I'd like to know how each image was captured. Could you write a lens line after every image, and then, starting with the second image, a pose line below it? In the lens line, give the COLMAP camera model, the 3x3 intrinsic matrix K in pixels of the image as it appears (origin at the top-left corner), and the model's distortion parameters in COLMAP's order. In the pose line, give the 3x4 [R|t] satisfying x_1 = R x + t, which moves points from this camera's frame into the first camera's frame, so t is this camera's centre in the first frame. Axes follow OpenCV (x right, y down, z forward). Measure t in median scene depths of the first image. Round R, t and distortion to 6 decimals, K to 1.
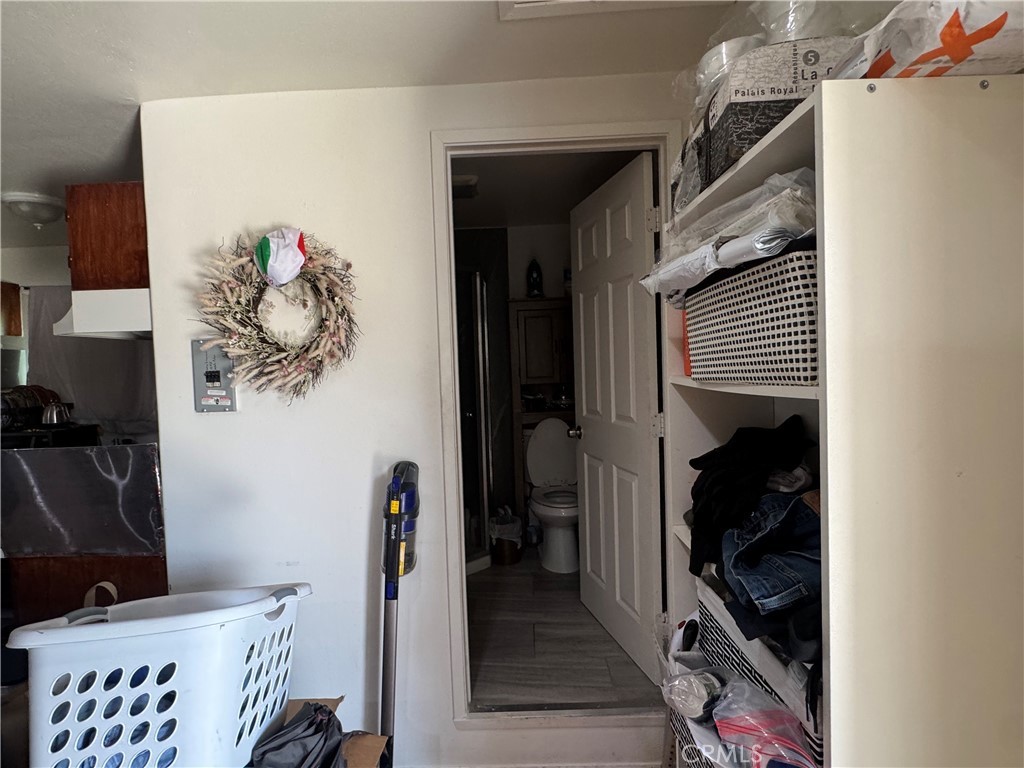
lens RADIAL K [[520.2, 0, 512.0], [0, 520.2, 384.0], [0, 0, 1]] dist [-0.004711, -0.000780]
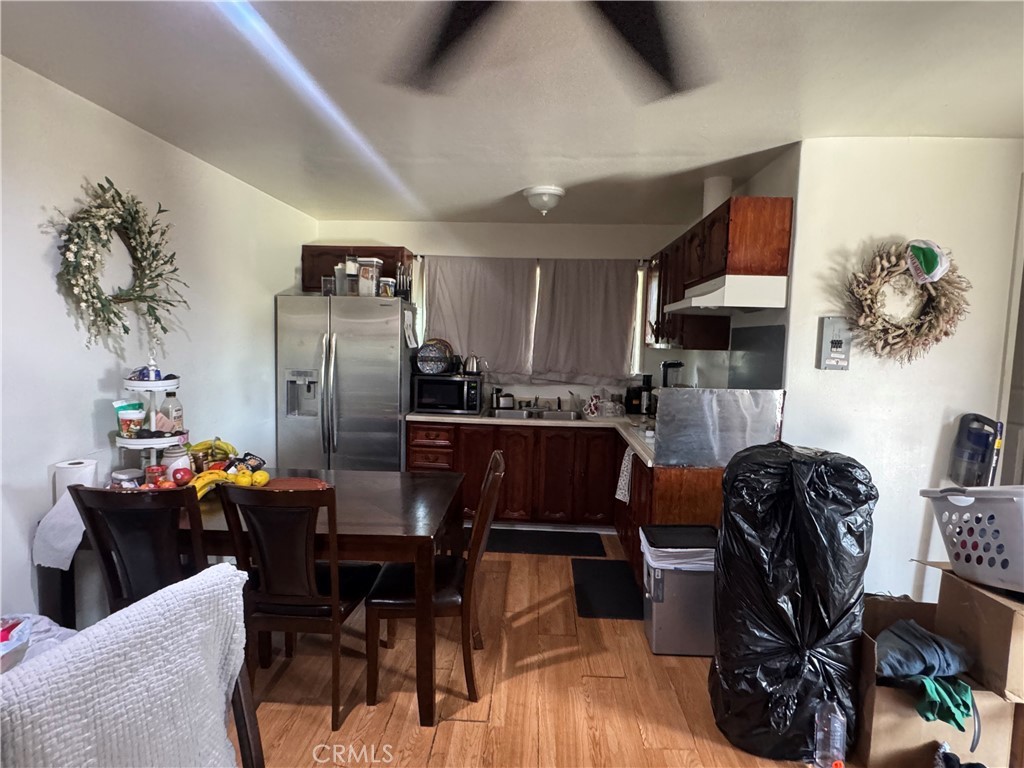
lens RADIAL K [[520.2, 0, 512.0], [0, 520.2, 384.0], [0, 0, 1]] dist [-0.004711, -0.000780]
pose [[0.998005, 0.058839, -0.022897, -1.383348], [-0.057713, 0.997224, 0.047041, 0.075291], [0.025601, -0.045626, 0.998631, -0.396325]]
